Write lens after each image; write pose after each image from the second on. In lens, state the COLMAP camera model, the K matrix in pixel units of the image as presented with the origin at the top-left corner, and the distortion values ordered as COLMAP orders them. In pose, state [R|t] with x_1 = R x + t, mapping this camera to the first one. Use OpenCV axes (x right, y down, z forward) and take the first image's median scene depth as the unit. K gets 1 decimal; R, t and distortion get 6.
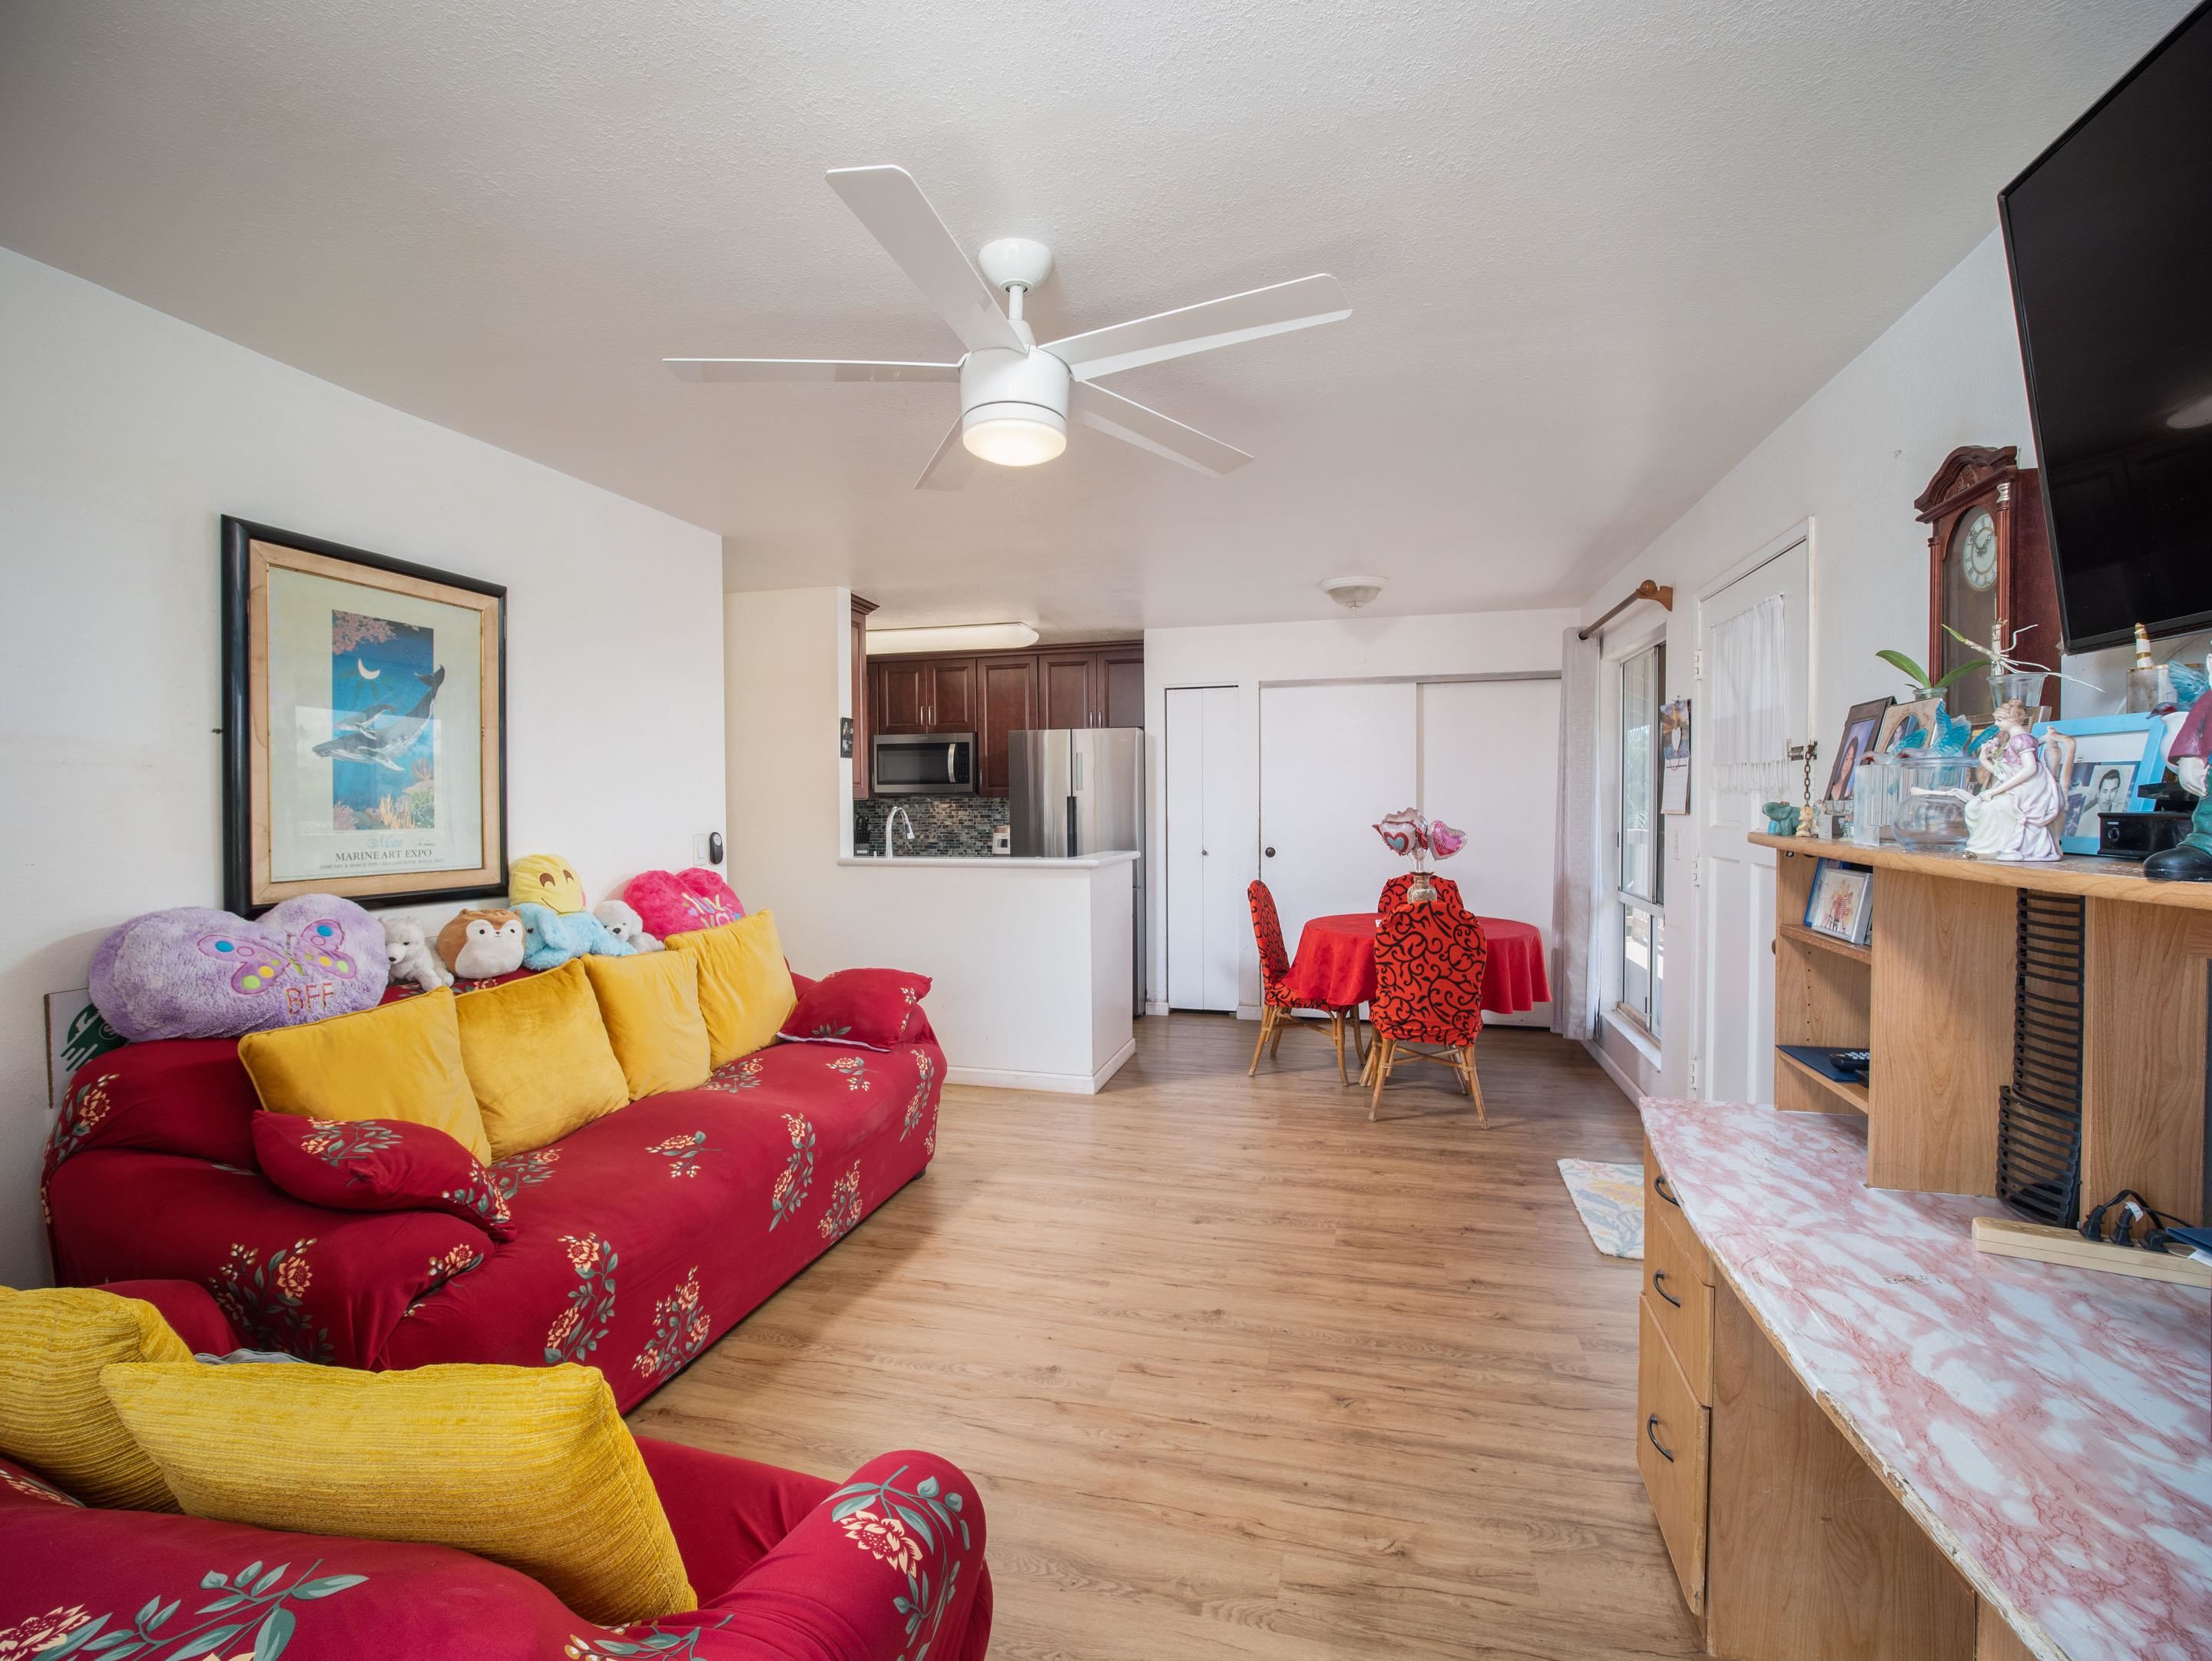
lens RADIAL K [[988.4, 0, 1106.0], [0, 988.4, 830.5], [0, 0, 1]] dist [-0.029675, -0.000433]
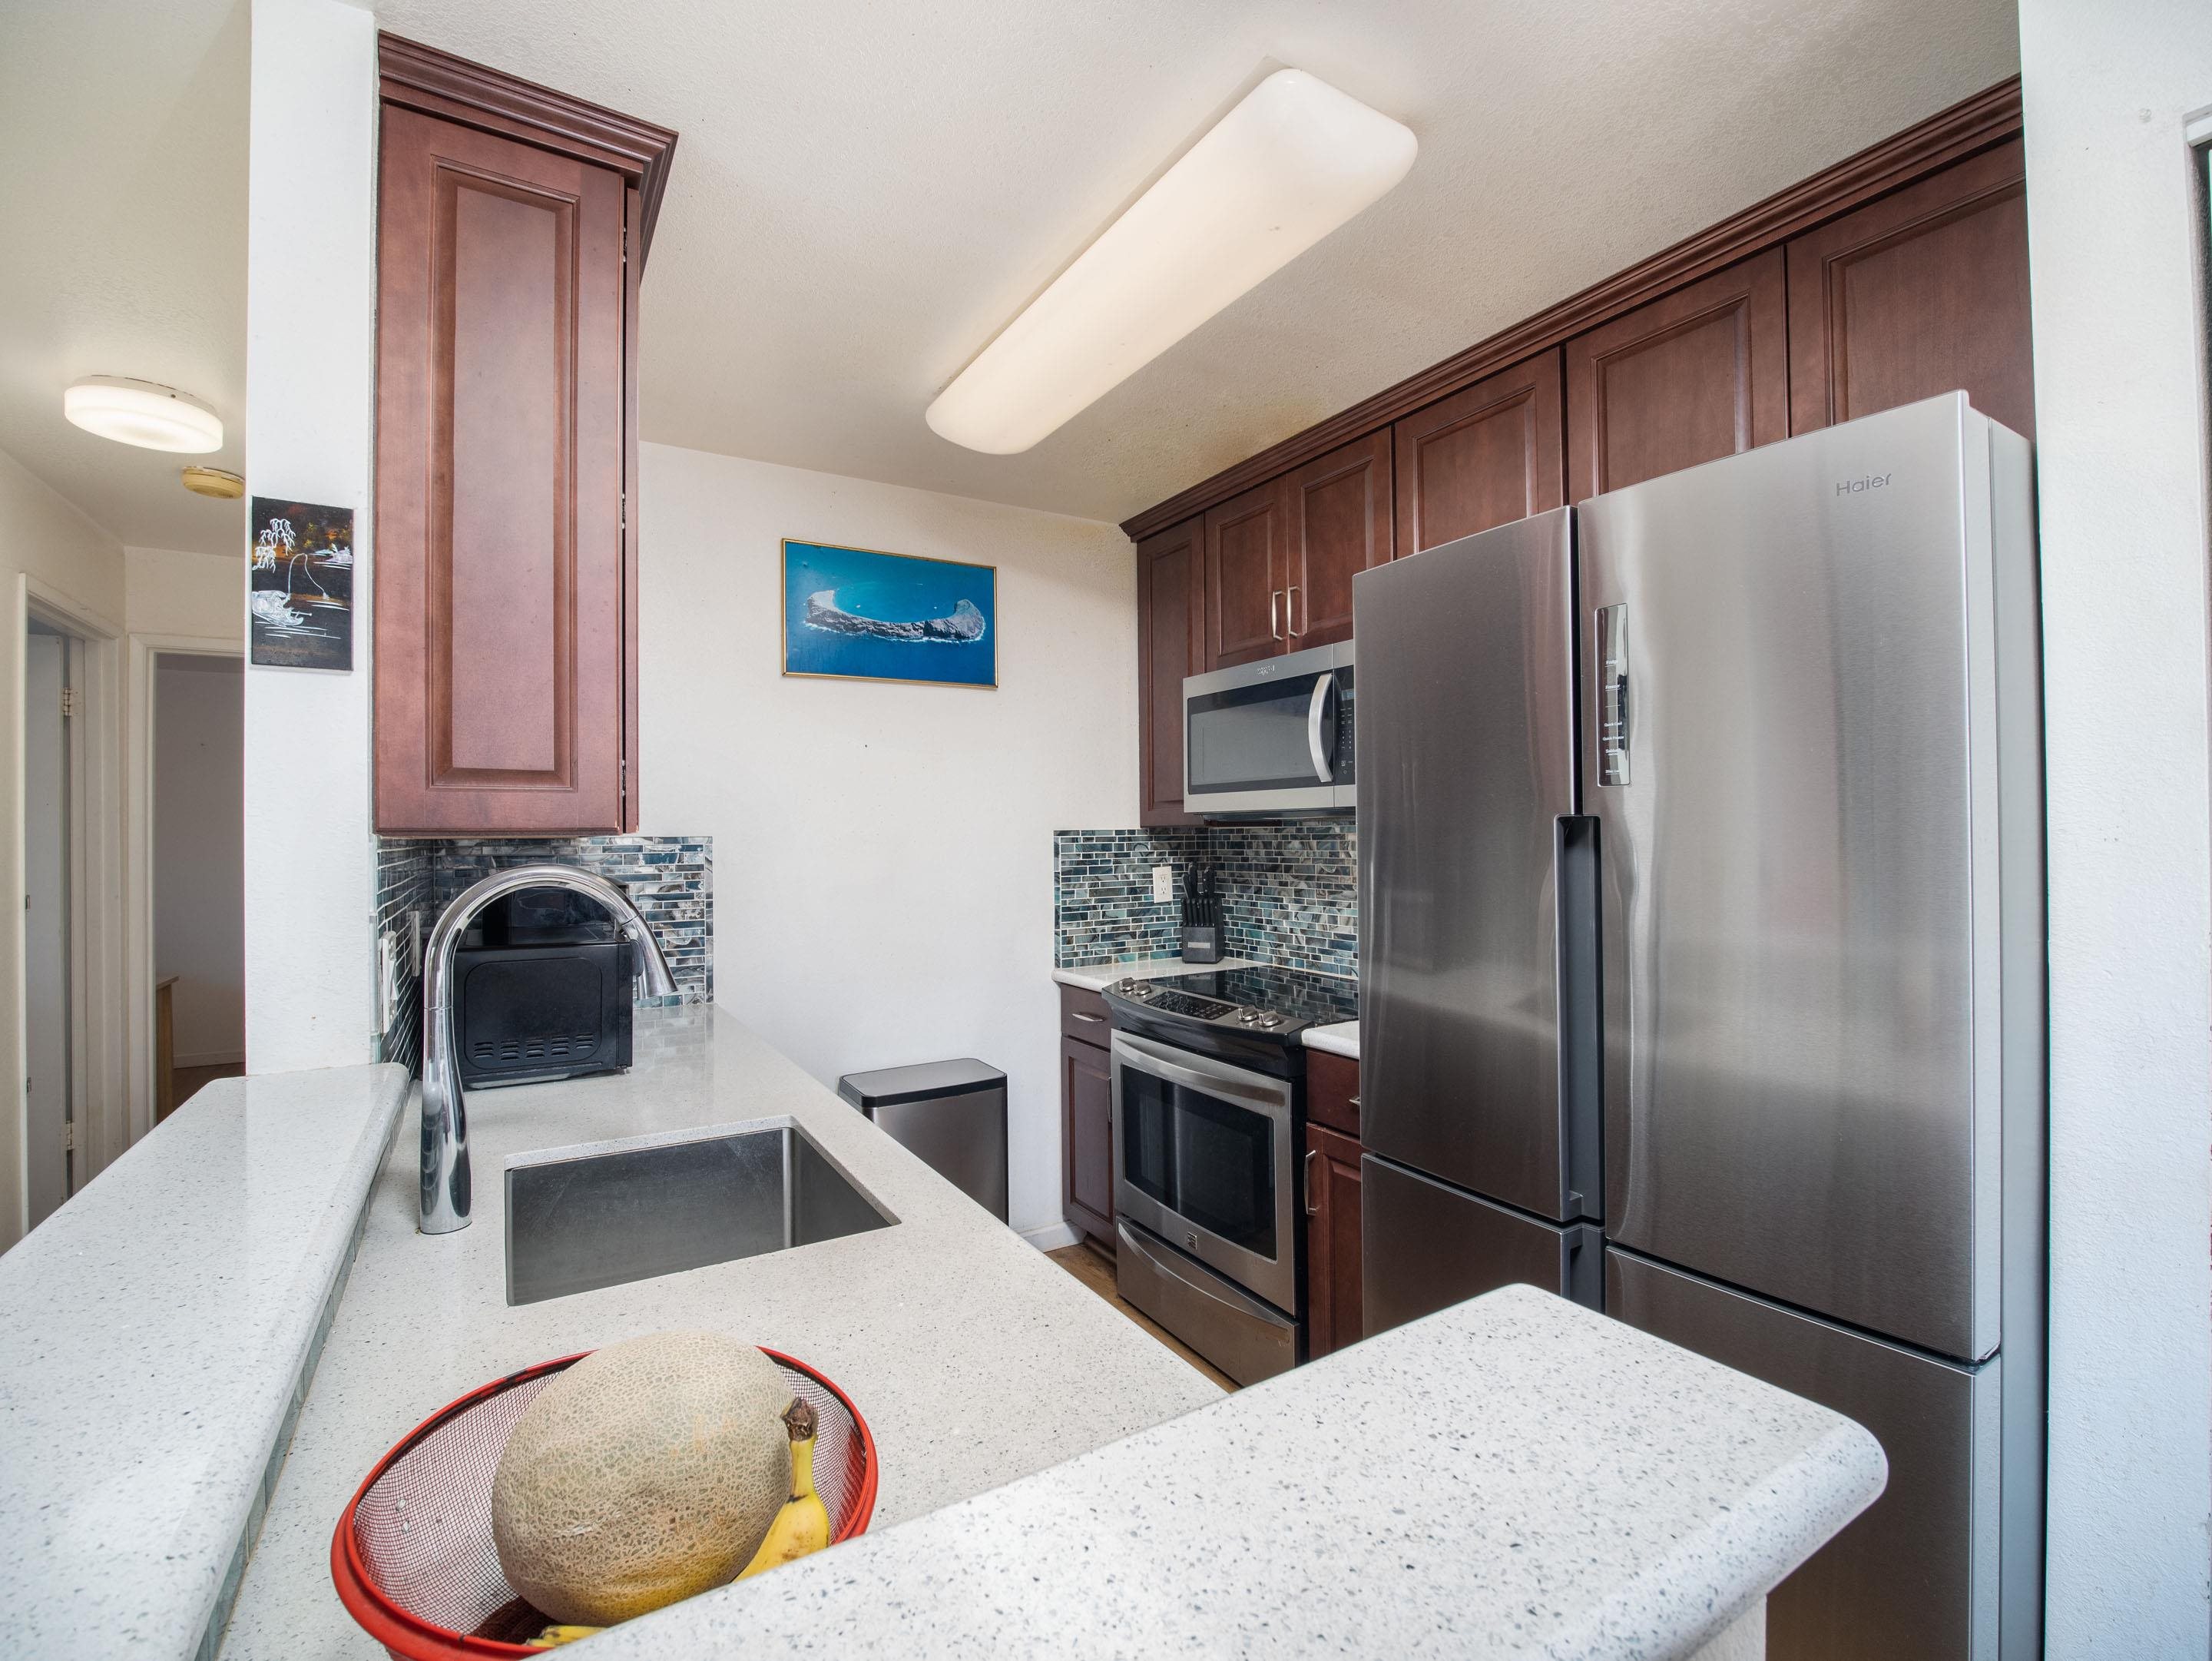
lens RADIAL K [[988.4, 0, 1106.0], [0, 988.4, 830.5], [0, 0, 1]] dist [-0.029675, -0.000433]
pose [[0.719181, -0.006997, -0.694787, 0.034676], [-0.014643, 0.999575, -0.025223, -0.018935], [0.694668, 0.028314, 0.718773, 0.652126]]
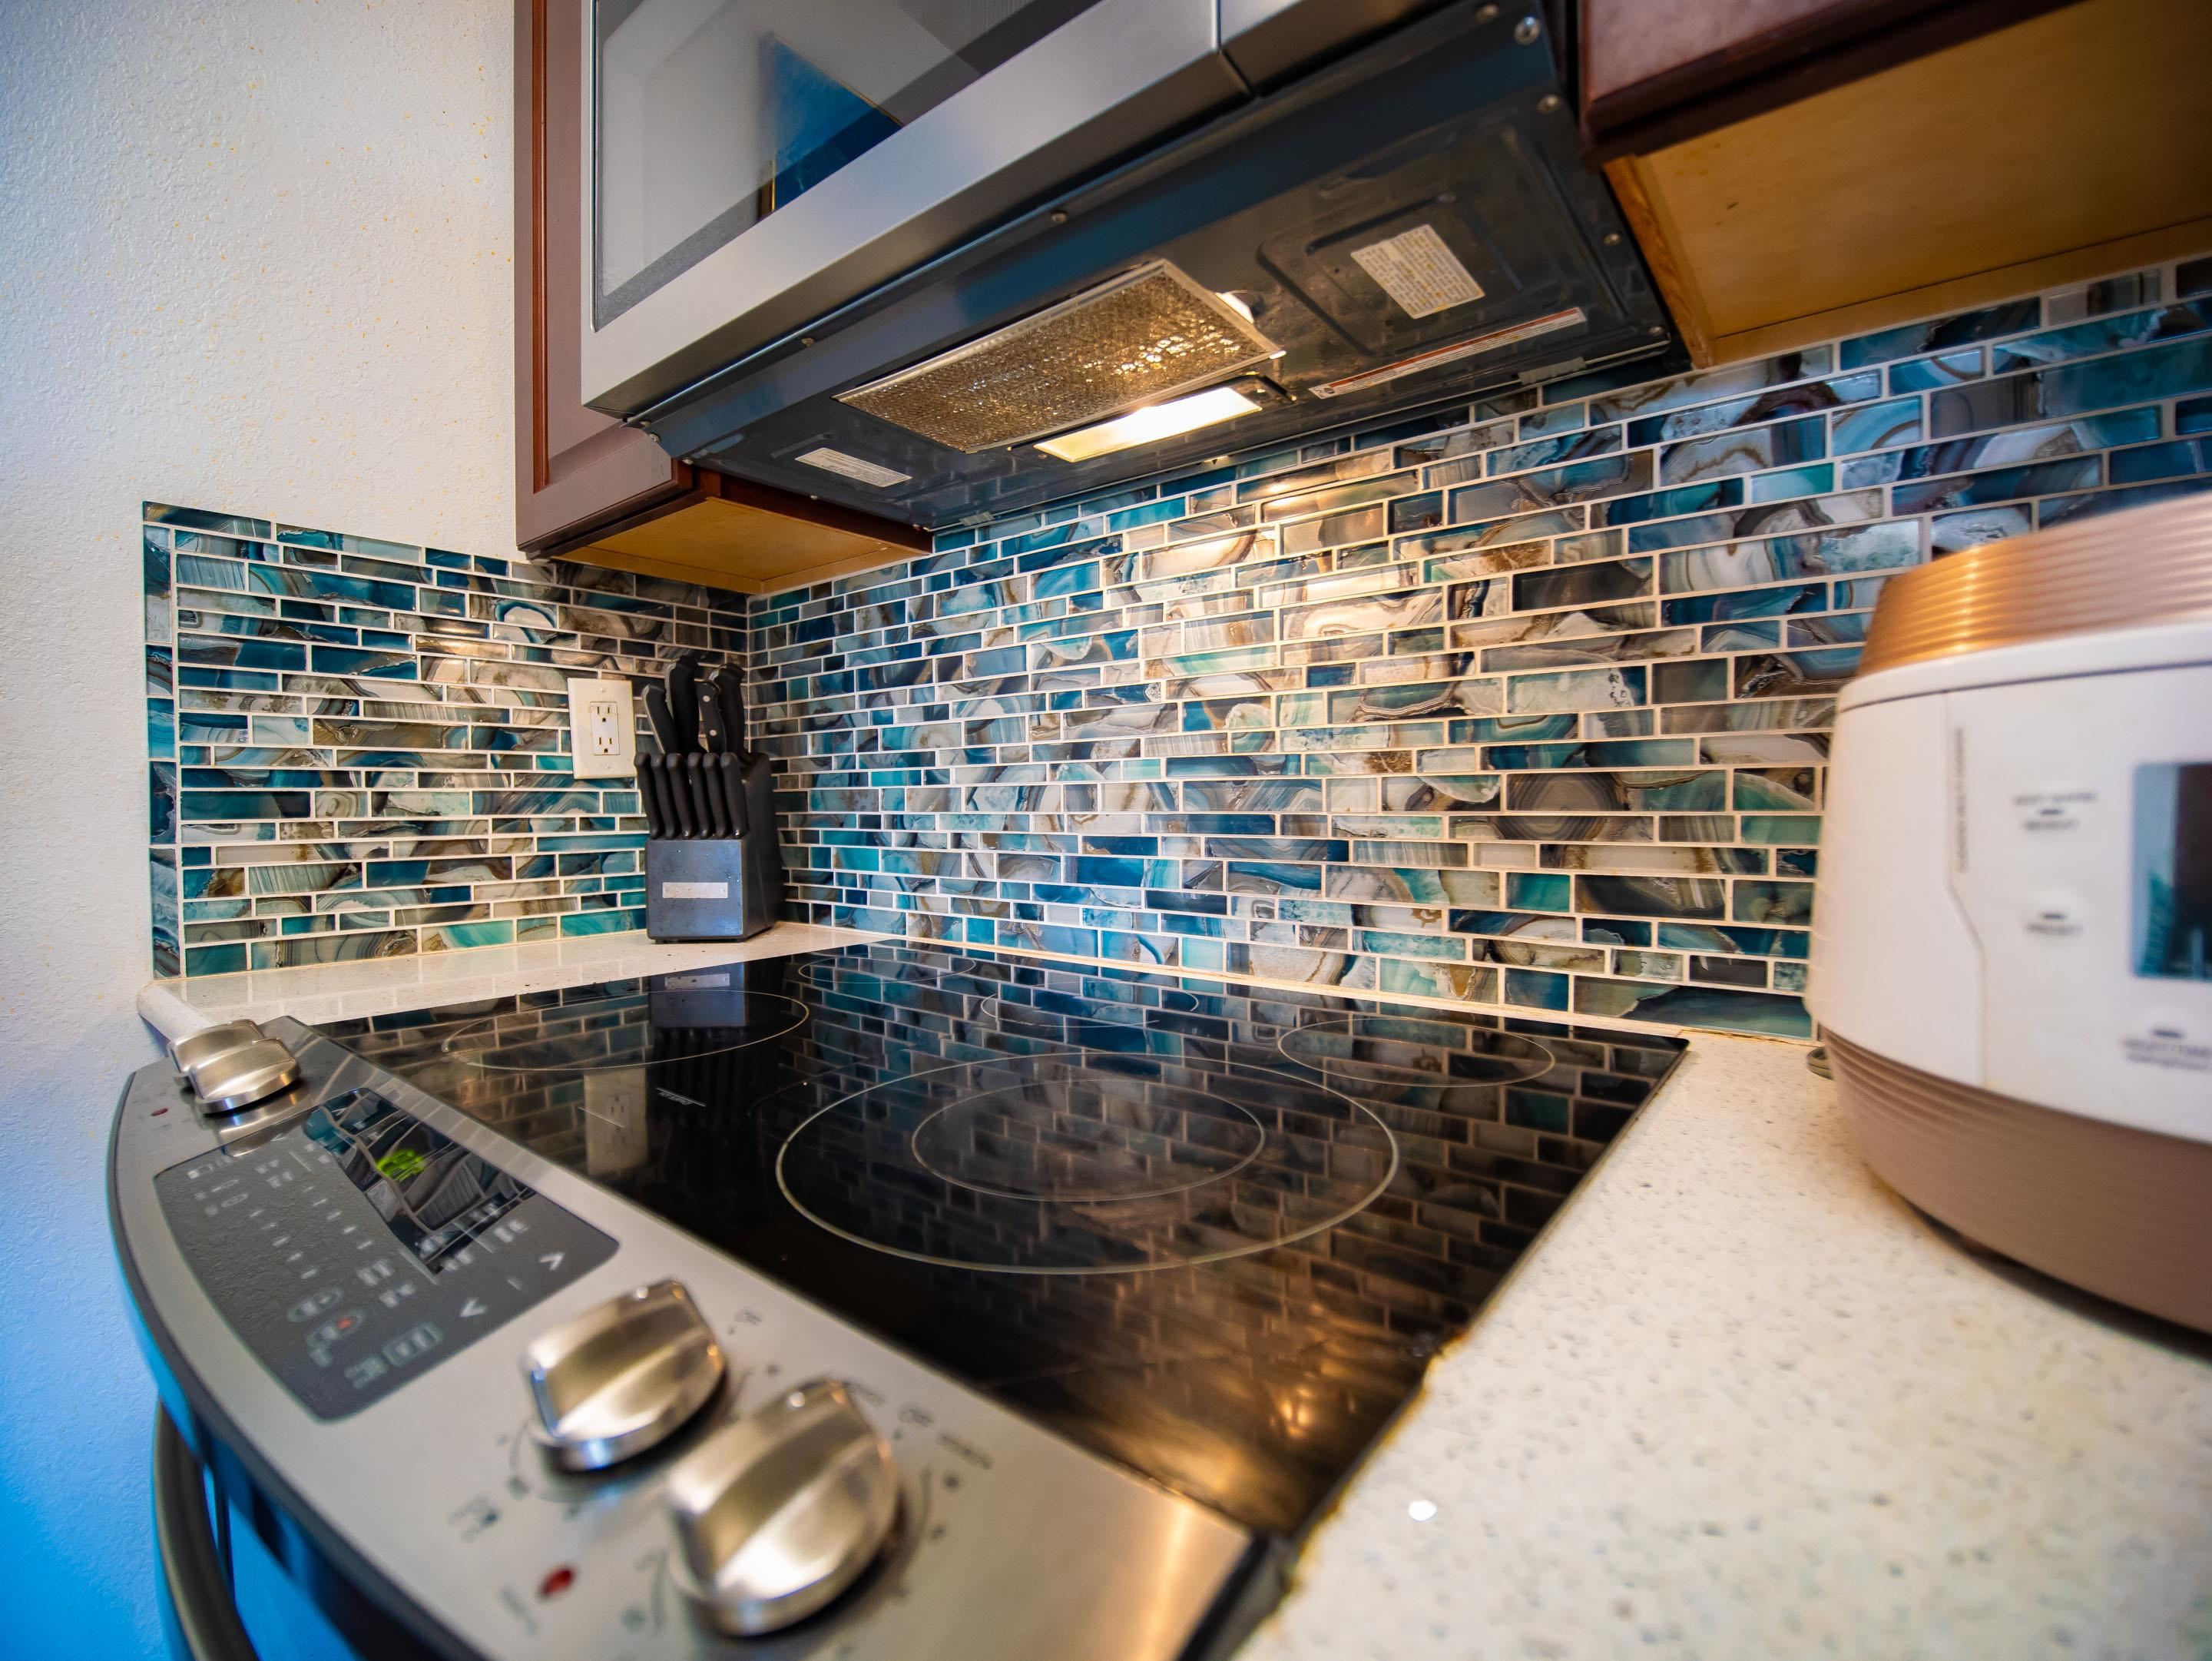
lens RADIAL K [[988.4, 0, 1106.0], [0, 988.4, 830.5], [0, 0, 1]] dist [-0.029675, -0.000433]
pose [[0.912551, 0.006897, -0.408905, -0.124284], [-0.008963, 0.999955, -0.003136, 0.011766], [0.408865, 0.006527, 0.912572, 0.890524]]
